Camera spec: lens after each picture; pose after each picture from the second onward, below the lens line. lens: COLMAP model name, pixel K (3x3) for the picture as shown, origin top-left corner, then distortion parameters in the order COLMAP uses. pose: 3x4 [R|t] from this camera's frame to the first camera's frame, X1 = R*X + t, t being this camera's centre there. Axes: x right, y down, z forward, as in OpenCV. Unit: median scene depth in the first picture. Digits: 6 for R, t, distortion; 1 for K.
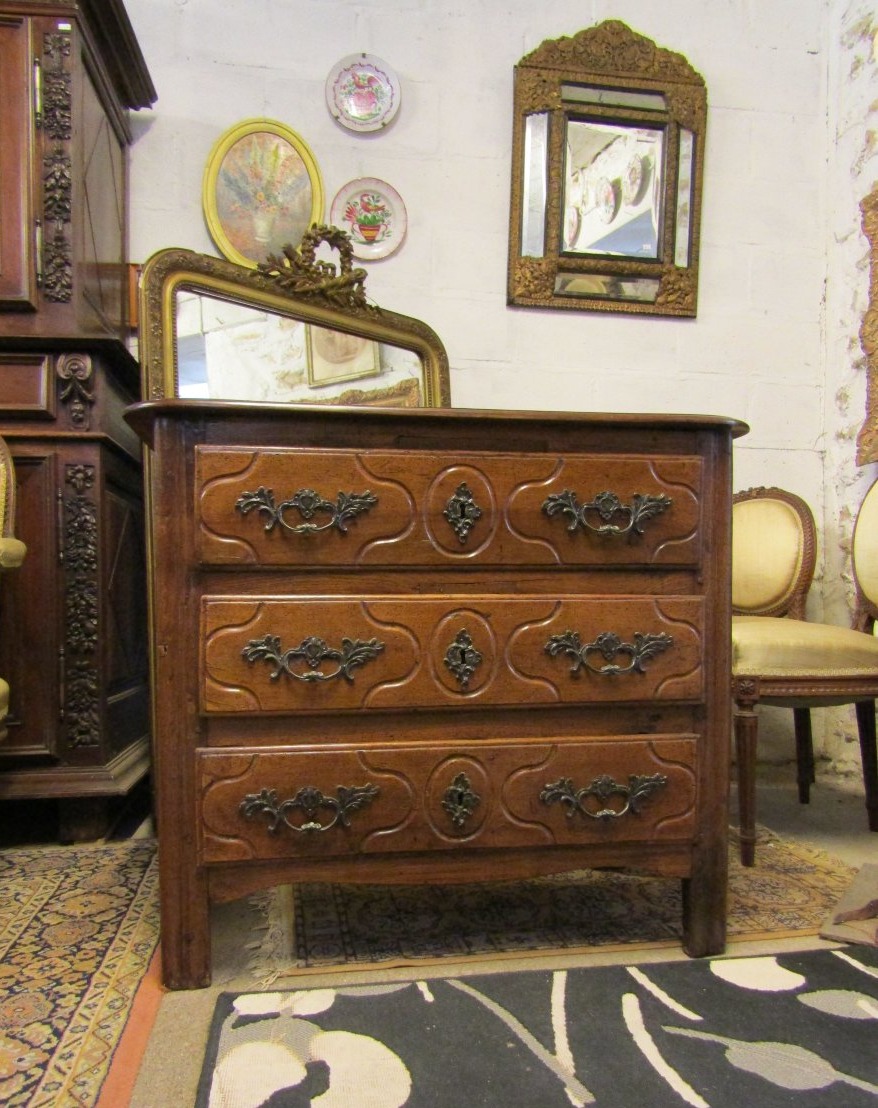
lens RADIAL K [[861.8, 0, 441.2], [0, 861.8, 595.6], [0, 0, 1]] dist [-0.003498, 0.005077]
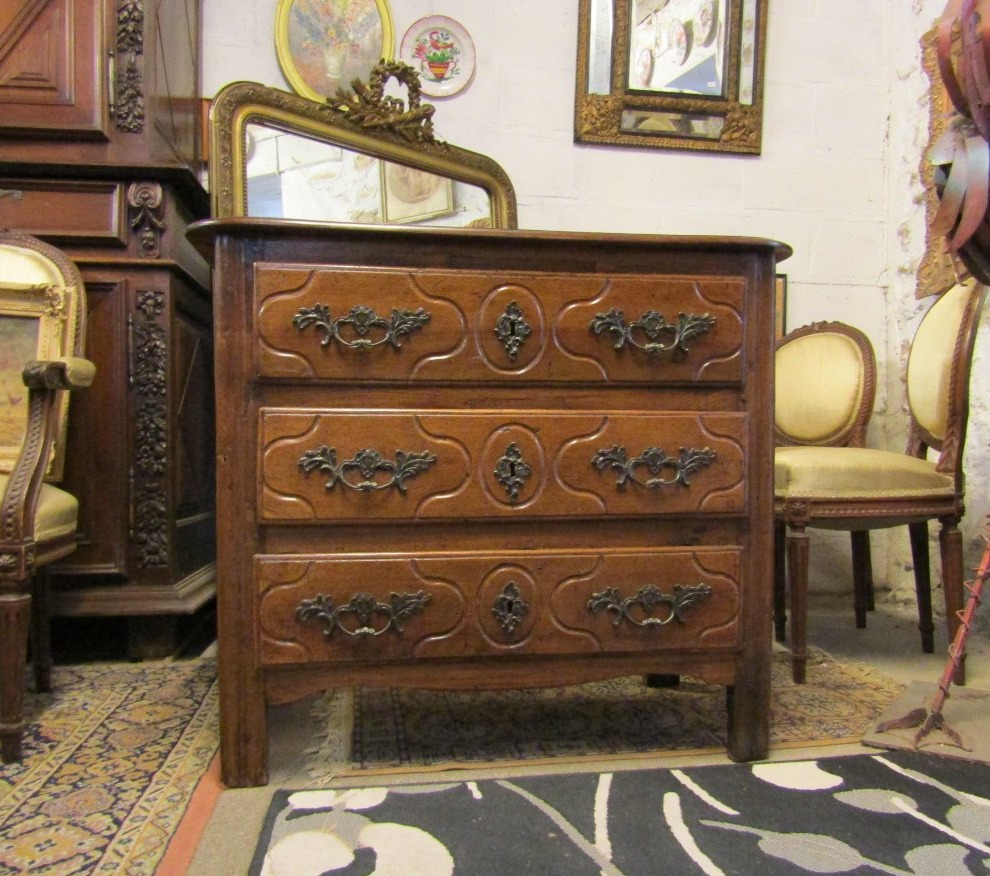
lens RADIAL K [[861.6, 0, 519.8], [0, 861.6, 440.2], [0, 0, 1]] dist [0.004876, -0.007637]
pose [[0.999987, 0.003500, -0.003738, 0.030107], [-0.003508, 0.999992, -0.002018, 0.030549], [0.003730, 0.002031, 0.999991, -0.030149]]
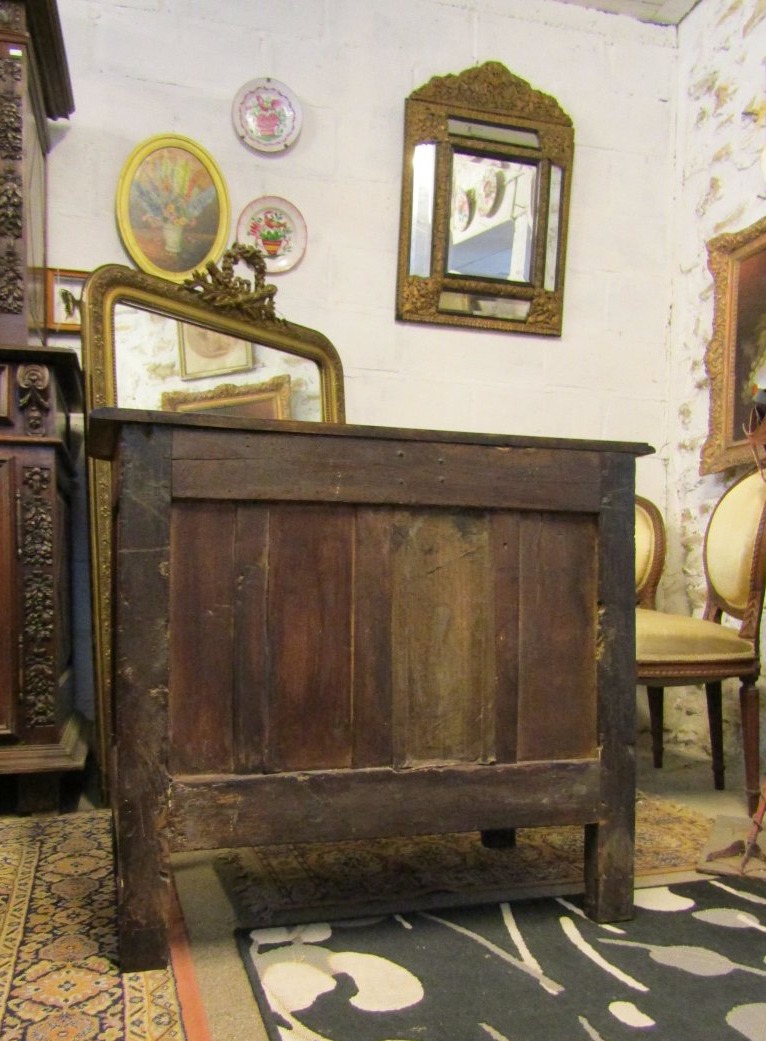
lens RADIAL K [[864.3, 0, 349.1], [0, 864.3, 591.8], [0, 0, 1]] dist [0.006806, -0.001082]
pose [[0.993514, 0.006027, 0.113548, -0.177552], [-0.008509, 0.999735, 0.021391, -0.025802], [-0.113389, -0.022219, 0.993302, -0.151892]]
